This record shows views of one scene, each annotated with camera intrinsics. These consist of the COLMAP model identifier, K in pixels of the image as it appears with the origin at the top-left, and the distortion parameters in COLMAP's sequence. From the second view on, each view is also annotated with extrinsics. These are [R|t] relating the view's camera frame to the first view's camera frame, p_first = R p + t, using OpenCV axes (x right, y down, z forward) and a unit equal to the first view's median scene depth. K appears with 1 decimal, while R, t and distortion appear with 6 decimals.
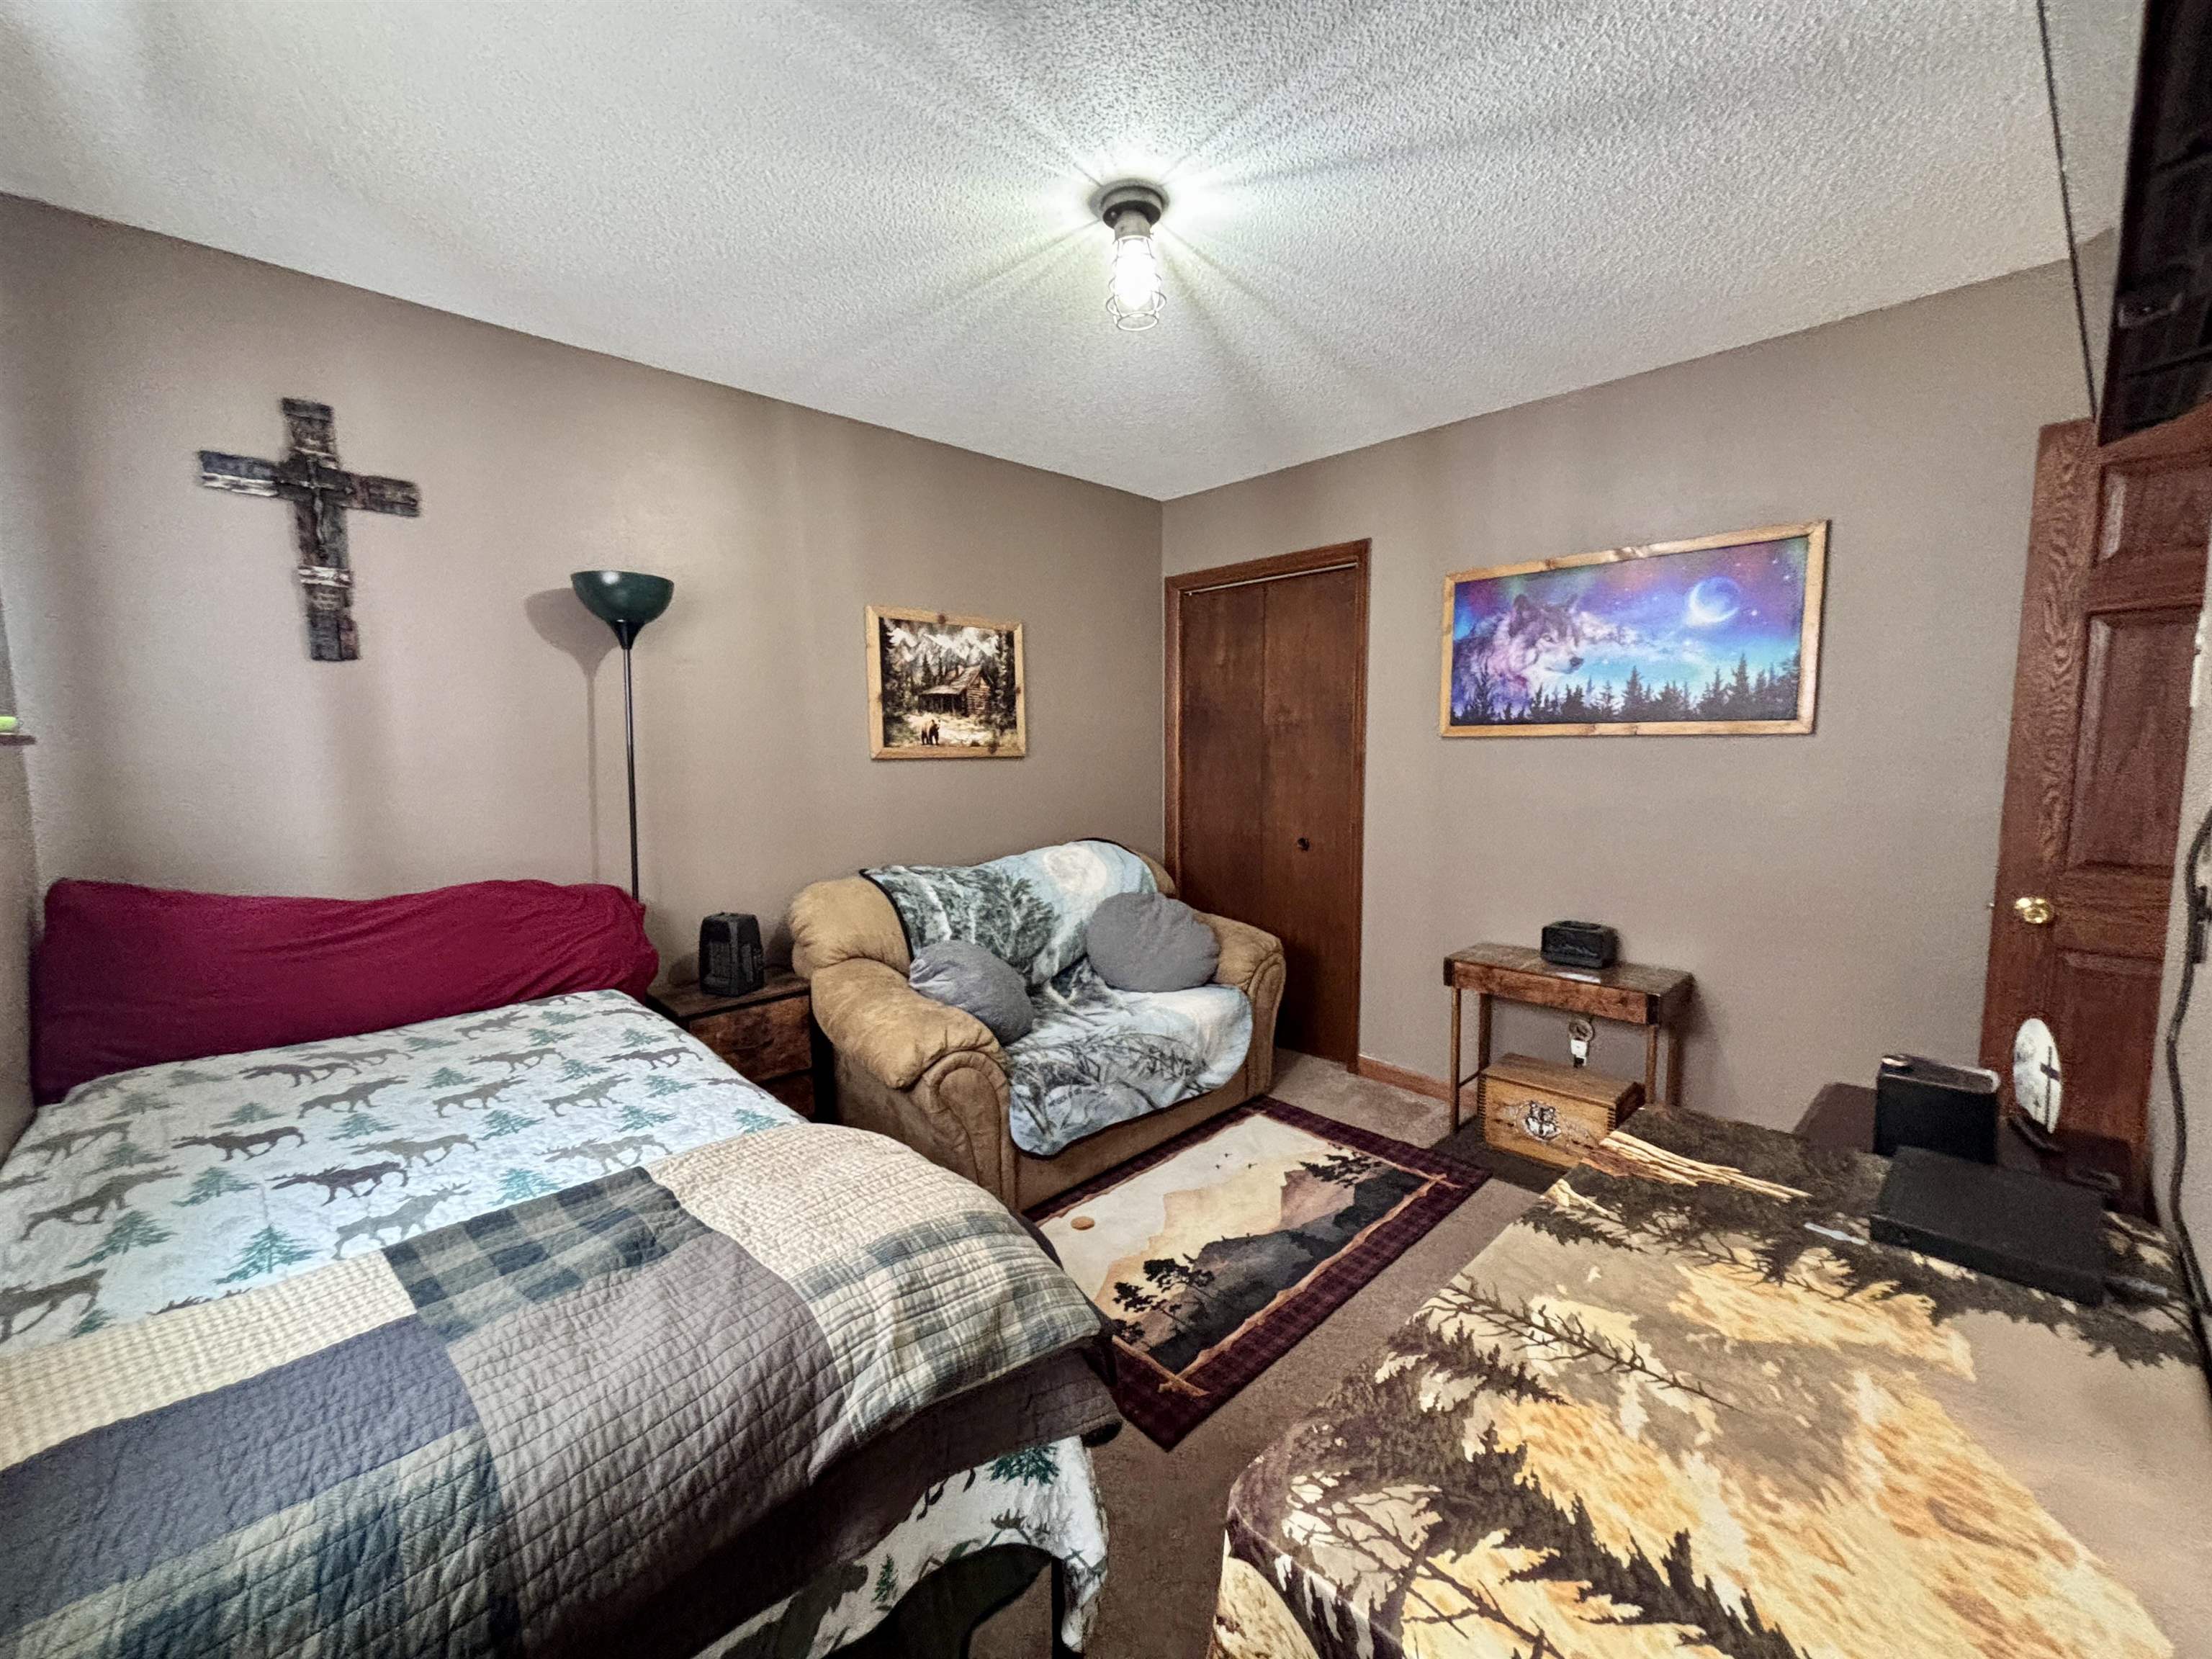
lens RADIAL K [[887.8, 0, 1108.5], [0, 887.8, 835.0], [0, 0, 1]] dist [-0.000247, -0.009763]
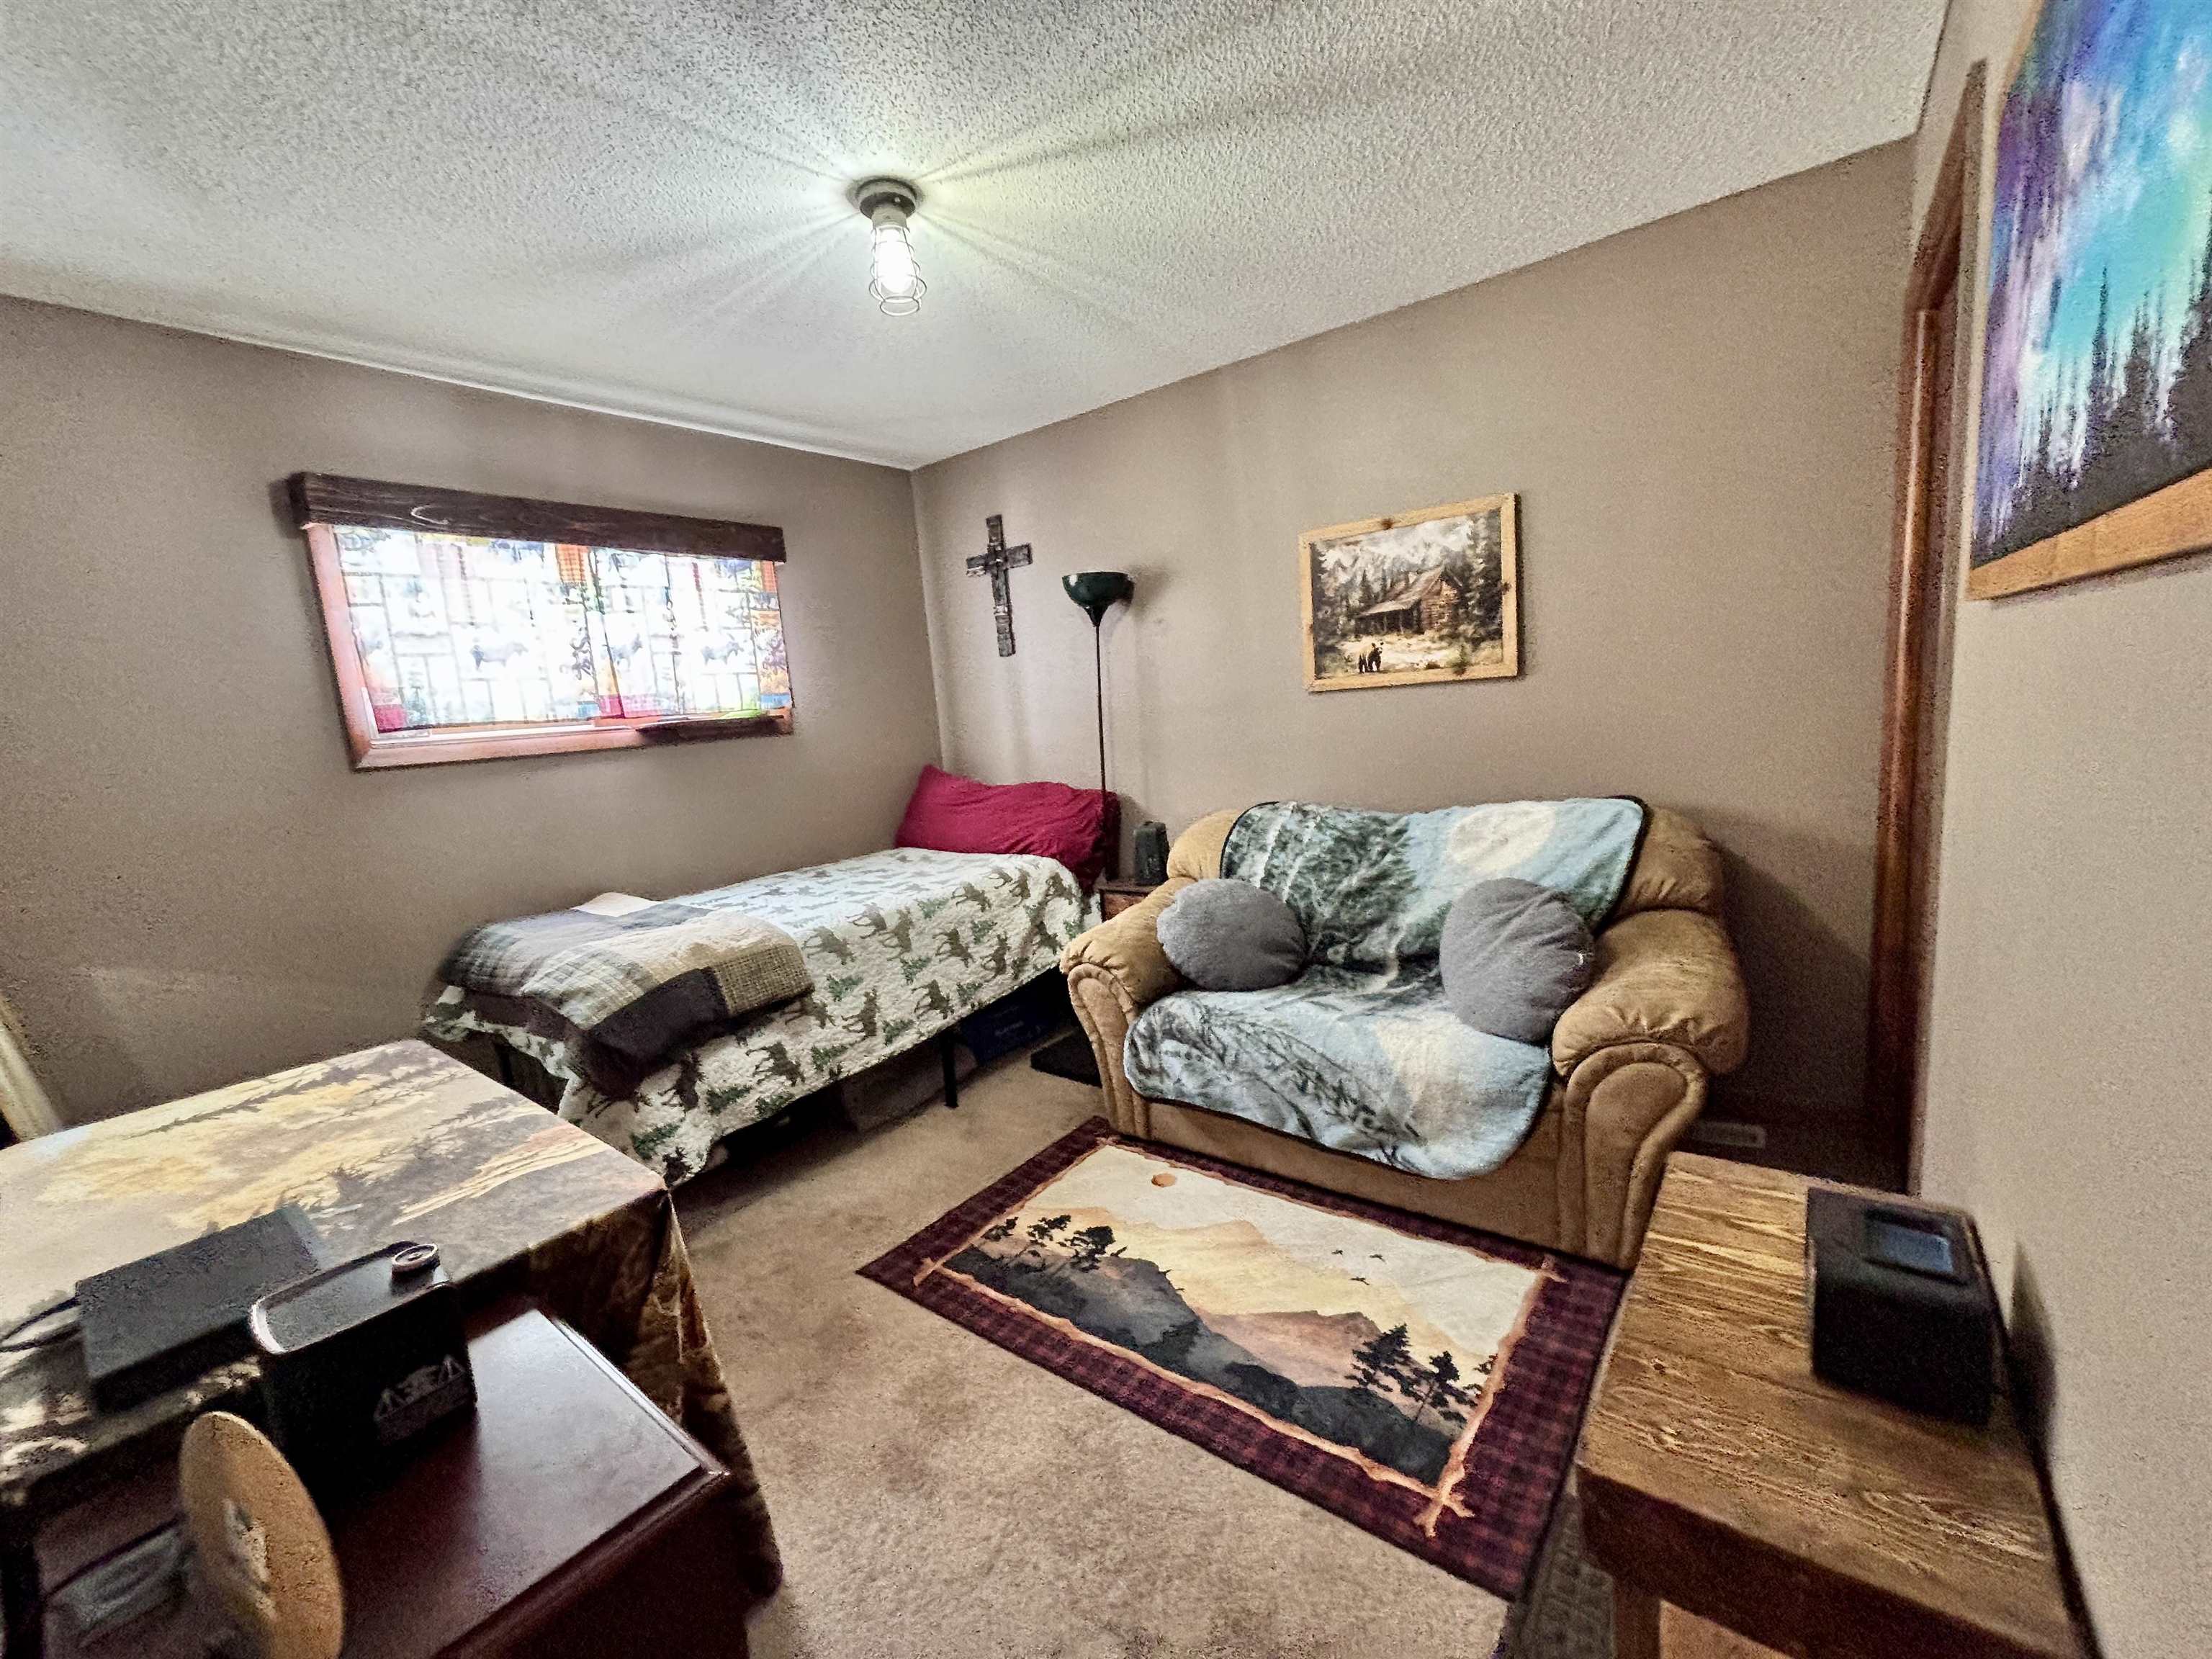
lens RADIAL K [[896.3, 0, 1109.2], [0, 896.3, 840.7], [0, 0, 1]] dist [0.000325, -0.000311]
pose [[0.141899, 0.146424, -0.978992, 0.711814], [-0.018215, 0.989218, 0.145313, -0.063739], [0.989714, -0.002787, 0.143036, 0.645616]]
